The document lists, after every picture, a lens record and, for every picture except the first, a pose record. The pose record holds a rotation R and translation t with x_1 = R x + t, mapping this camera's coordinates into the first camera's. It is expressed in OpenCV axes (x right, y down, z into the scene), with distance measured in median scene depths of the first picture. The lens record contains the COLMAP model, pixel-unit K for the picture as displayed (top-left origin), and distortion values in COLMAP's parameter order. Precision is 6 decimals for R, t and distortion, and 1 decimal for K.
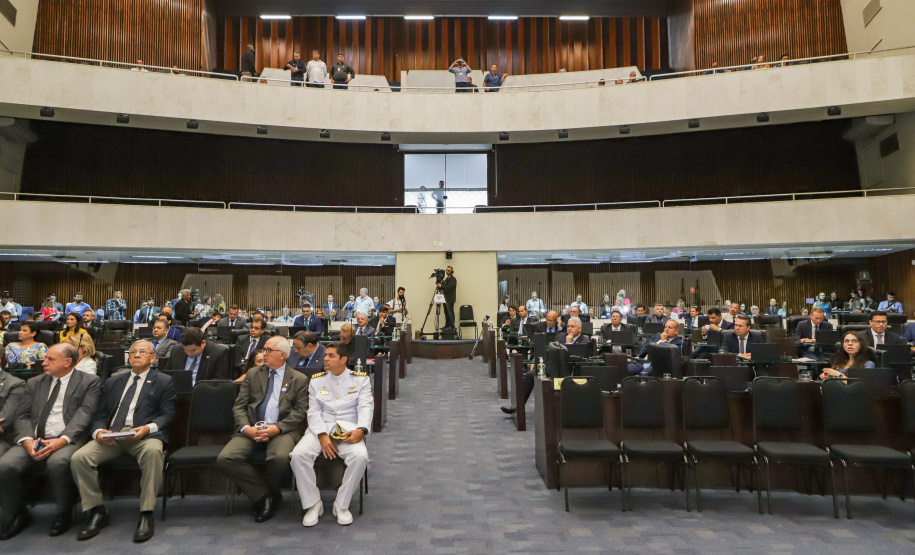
lens RADIAL K [[629.9, 0, 457.5], [0, 629.9, 277.5], [0, 0, 1]] dist [0.008775, 0.001569]
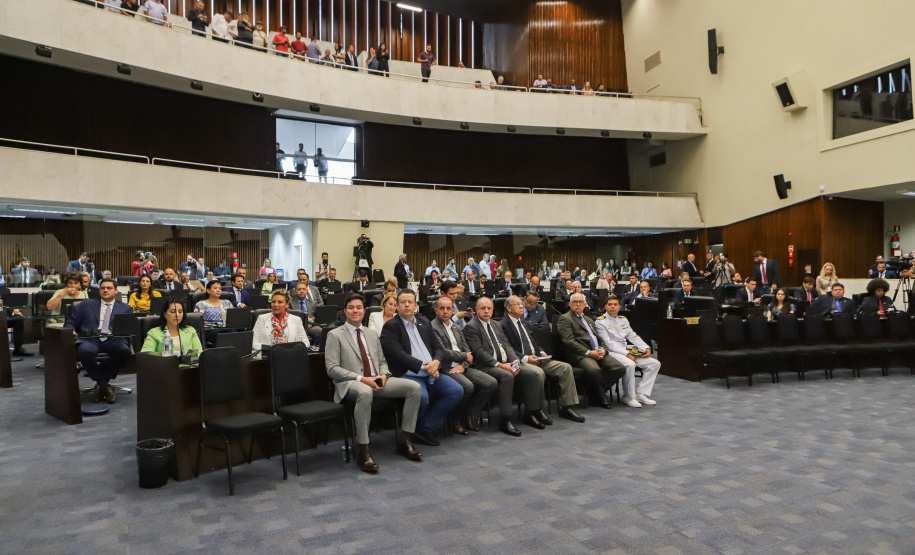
lens RADIAL K [[629.9, 0, 457.5], [0, 629.9, 277.5], [0, 0, 1]] dist [0.008775, 0.001569]
pose [[0.876261, 0.001789, 0.481834, -0.398239], [-0.030642, 0.998176, 0.052020, -0.004200], [-0.480862, -0.060348, 0.874717, -0.044612]]
